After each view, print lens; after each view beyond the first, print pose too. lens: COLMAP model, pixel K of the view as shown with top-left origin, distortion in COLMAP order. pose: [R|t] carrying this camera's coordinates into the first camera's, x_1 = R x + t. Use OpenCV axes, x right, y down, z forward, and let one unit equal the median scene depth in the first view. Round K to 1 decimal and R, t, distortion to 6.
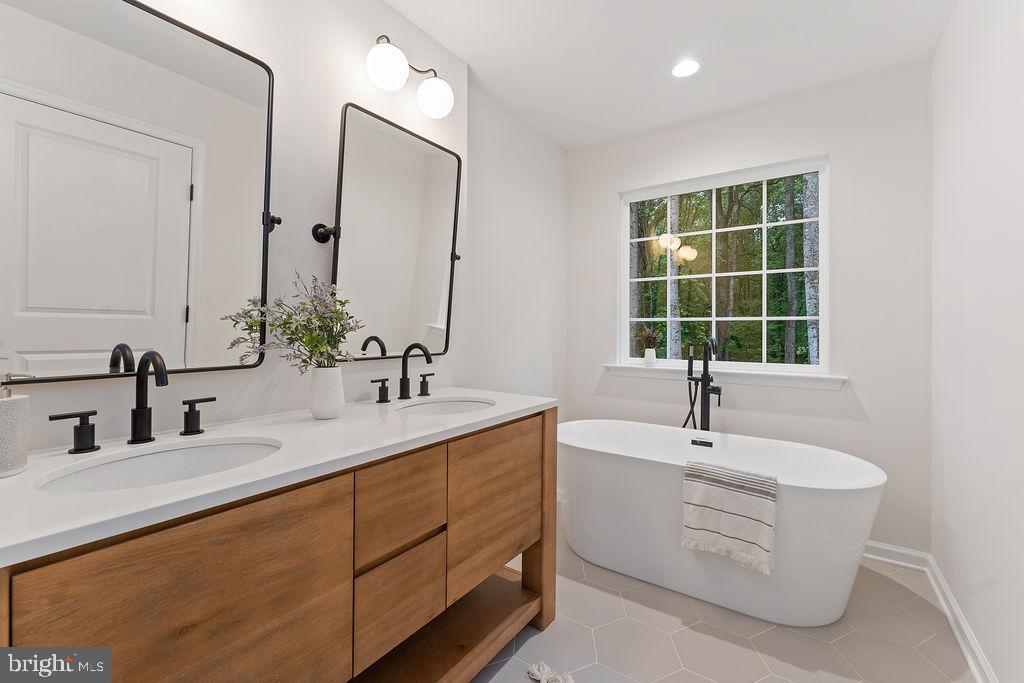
lens RADIAL K [[439.8, 0, 519.3], [0, 439.8, 327.7], [0, 0, 1]] dist [0.006763, -0.000694]
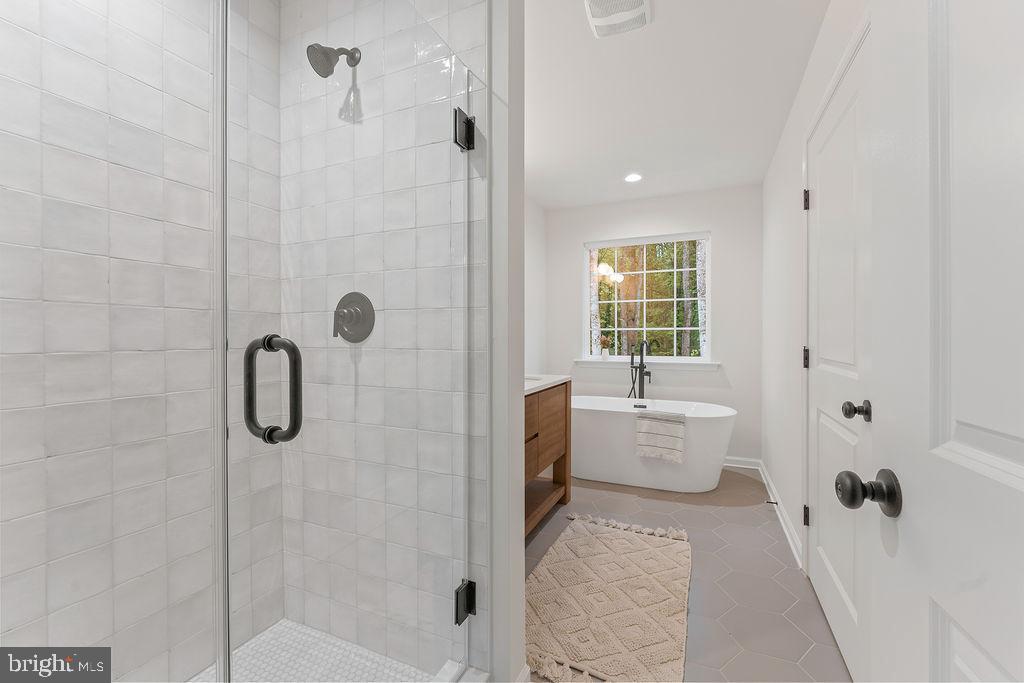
lens RADIAL K [[439.8, 0, 518.9], [0, 439.8, 341.7], [0, 0, 1]] dist [0.006763, -0.000694]
pose [[0.981901, -0.010674, 0.189092, -0.374907], [0.007544, 0.999822, 0.017265, -0.005455], [-0.189243, -0.015526, 0.981808, -0.571033]]
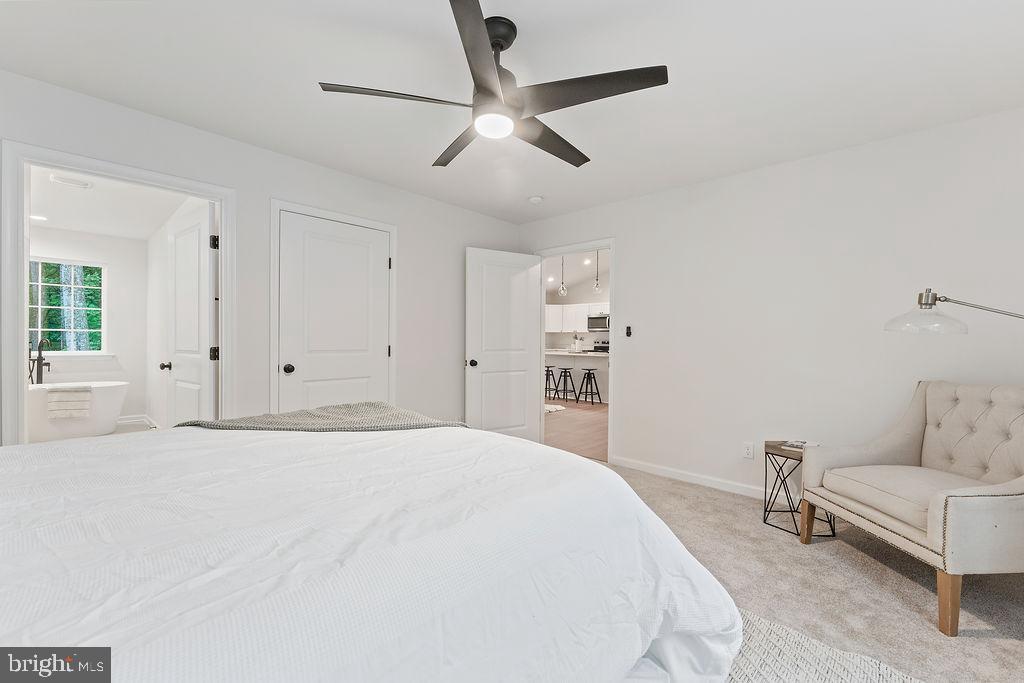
lens RADIAL K [[439.8, 0, 516.6], [0, 439.8, 339.6], [0, 0, 1]] dist [0.006763, -0.000694]
pose [[0.168297, -0.007194, 0.985710, -1.496135], [-0.013789, 0.999858, 0.009651, -0.030945], [-0.985640, -0.015216, 0.168174, -1.857668]]
